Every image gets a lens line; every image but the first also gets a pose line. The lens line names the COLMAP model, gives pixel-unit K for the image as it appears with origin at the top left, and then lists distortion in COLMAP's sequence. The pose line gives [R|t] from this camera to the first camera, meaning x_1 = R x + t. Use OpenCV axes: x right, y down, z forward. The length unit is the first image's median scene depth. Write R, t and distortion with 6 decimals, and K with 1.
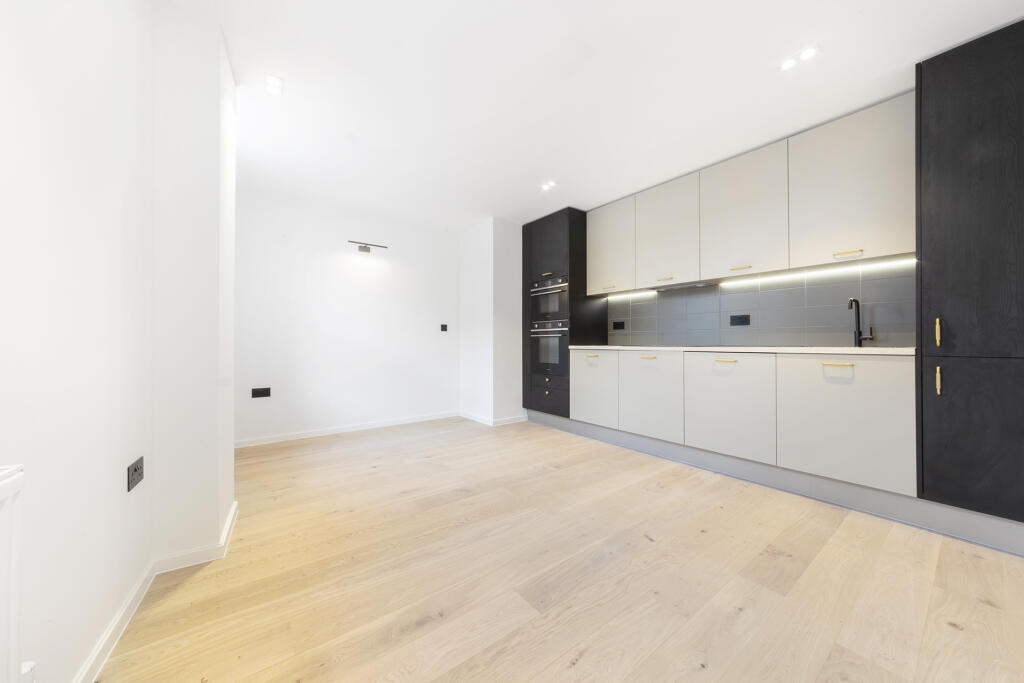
lens RADIAL K [[360.1, 0, 514.0], [0, 360.1, 340.6], [0, 0, 1]] dist [0.001589, 0.000199]
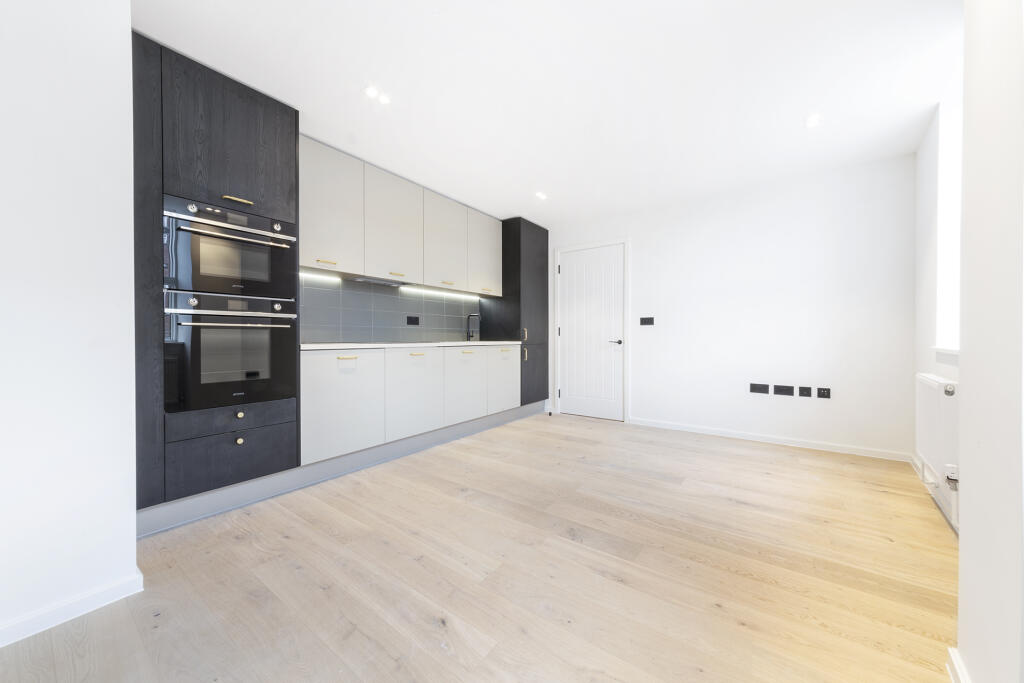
lens RADIAL K [[360.1, 0, 511.7], [0, 360.1, 340.4], [0, 0, 1]] dist [0.001589, 0.000199]
pose [[-0.281903, -0.005130, 0.959429, -0.641342], [-0.003477, 0.999985, 0.004325, 0.004132], [-0.959437, -0.002116, -0.281916, 1.029322]]
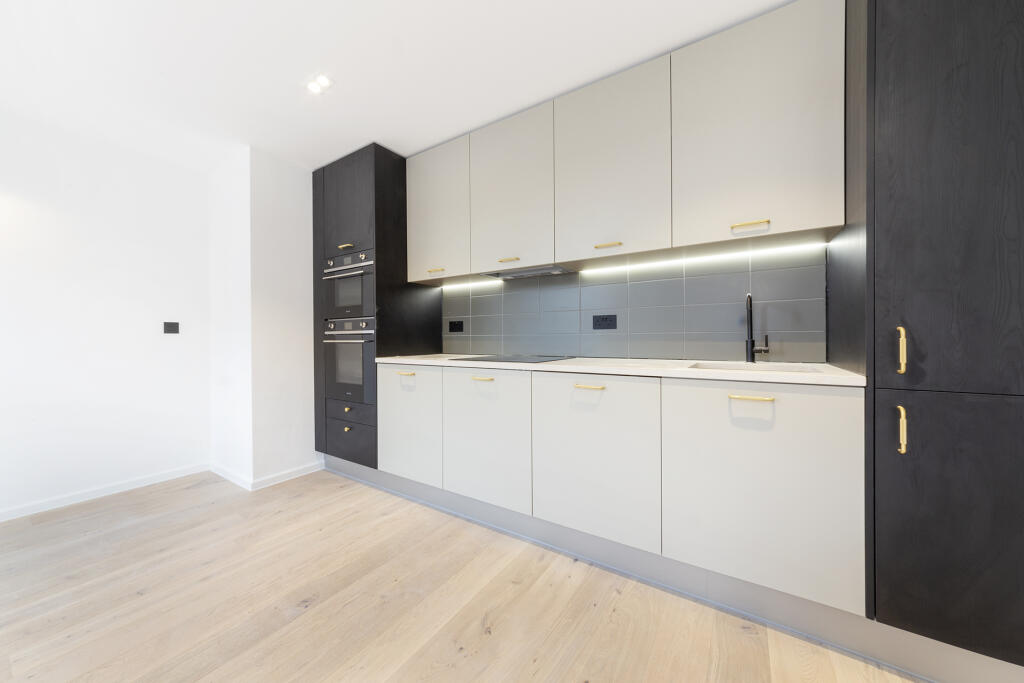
lens RADIAL K [[360.1, 0, 513.9], [0, 360.1, 340.3], [0, 0, 1]] dist [0.001589, 0.000199]
pose [[0.943017, -0.007197, 0.332667, 0.212145], [0.004014, 0.999939, 0.010256, -0.028199], [-0.332721, -0.008336, 0.942988, 0.378106]]
